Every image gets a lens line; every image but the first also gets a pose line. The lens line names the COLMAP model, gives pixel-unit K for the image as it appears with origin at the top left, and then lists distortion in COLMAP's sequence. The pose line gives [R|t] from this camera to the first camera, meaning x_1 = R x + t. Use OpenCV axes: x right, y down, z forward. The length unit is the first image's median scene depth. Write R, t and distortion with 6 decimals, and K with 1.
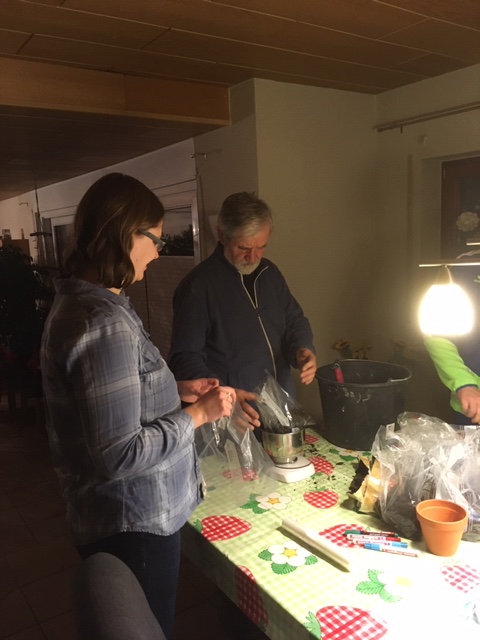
lens RADIAL K [[577.2, 0, 240.0], [0, 577.2, 320.0], [0, 0, 1]] dist [-0.058420, 0.001455]
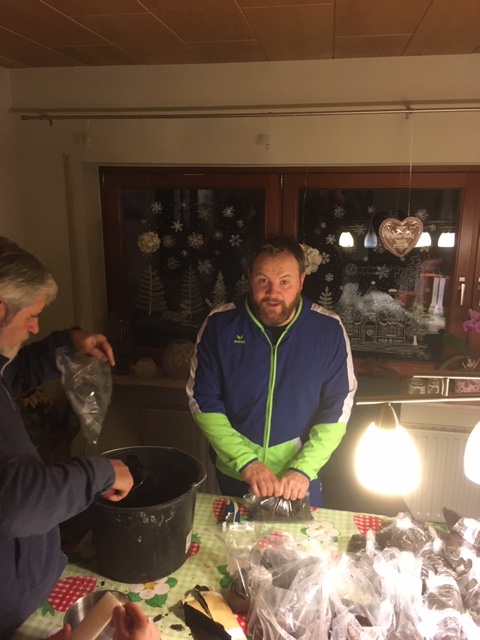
lens RADIAL K [[577.2, 0, 240.0], [0, 577.2, 320.0], [0, 0, 1]] dist [-0.058420, 0.001455]
pose [[0.720399, -0.093407, 0.687241, -0.209936], [0.048401, 0.995244, 0.084533, -0.183602], [-0.691869, -0.027635, 0.721494, 0.363706]]
